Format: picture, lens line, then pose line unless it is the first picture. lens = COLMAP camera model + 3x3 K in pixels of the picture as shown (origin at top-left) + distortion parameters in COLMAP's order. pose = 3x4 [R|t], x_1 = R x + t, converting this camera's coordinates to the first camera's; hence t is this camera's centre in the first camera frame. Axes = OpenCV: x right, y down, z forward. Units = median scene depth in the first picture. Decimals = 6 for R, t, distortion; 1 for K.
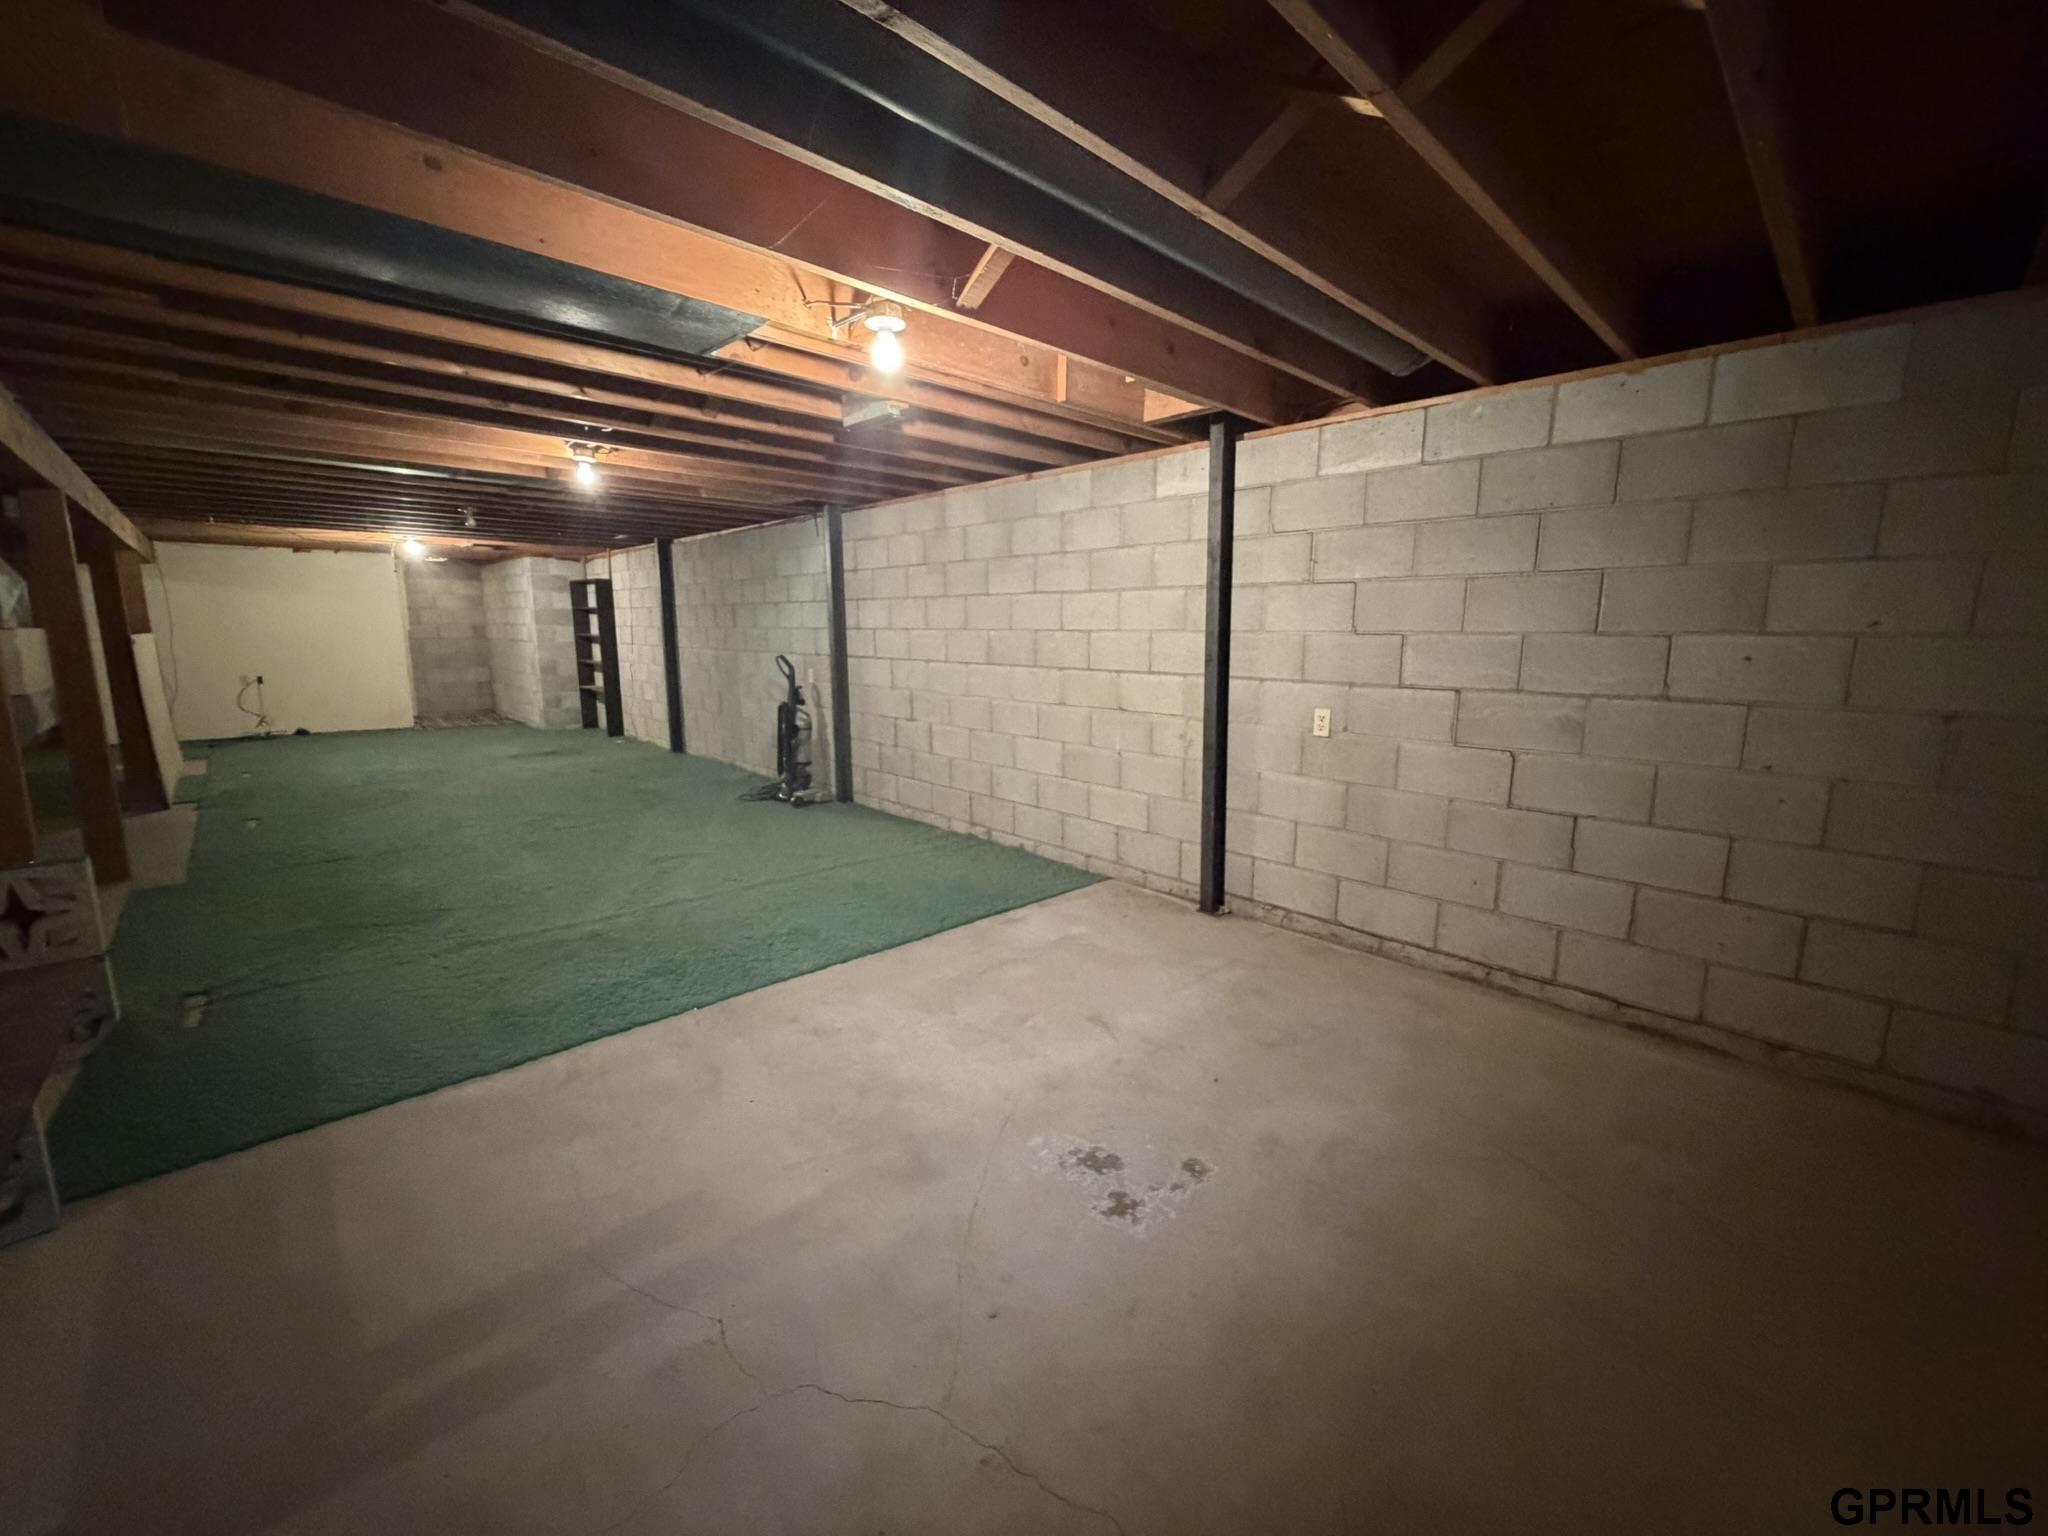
lens RADIAL K [[821.2, 0, 1026.7], [0, 821.2, 763.6], [0, 0, 1]] dist [0.002011, -0.000784]
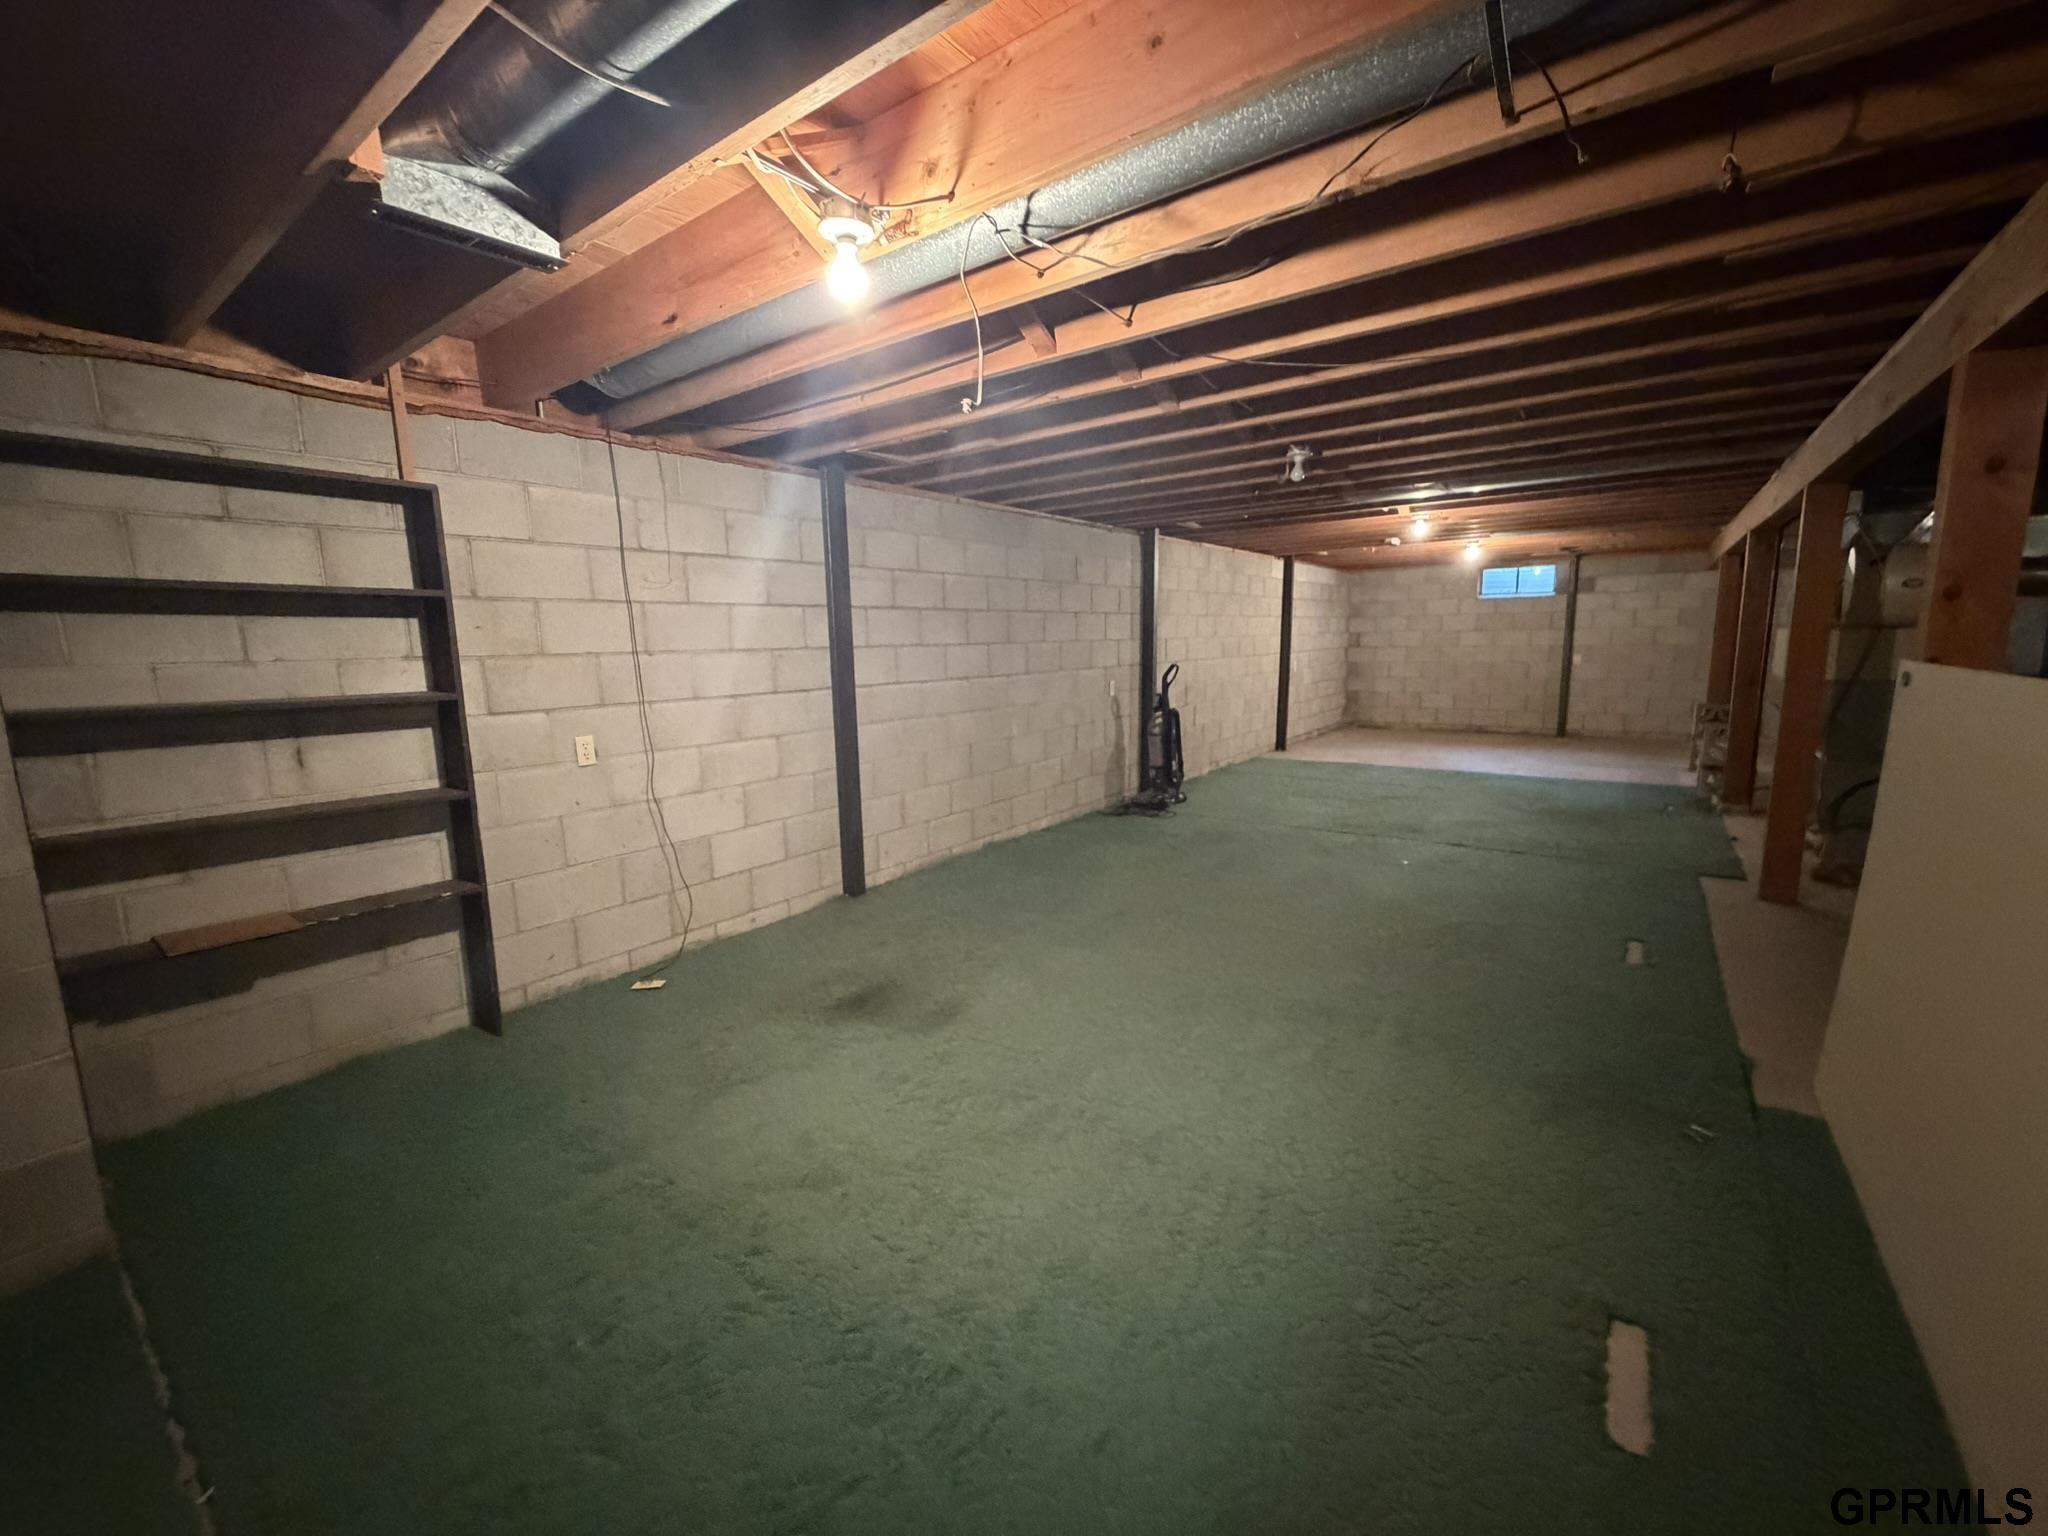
lens RADIAL K [[821.2, 0, 1025.5], [0, 821.2, 769.6], [0, 0, 1]] dist [0.002011, -0.000784]
pose [[-0.172010, -0.157180, 0.972475, -1.202776], [0.183643, 0.964767, 0.188416, -0.214961], [-0.967826, 0.210998, -0.137084, 1.240482]]
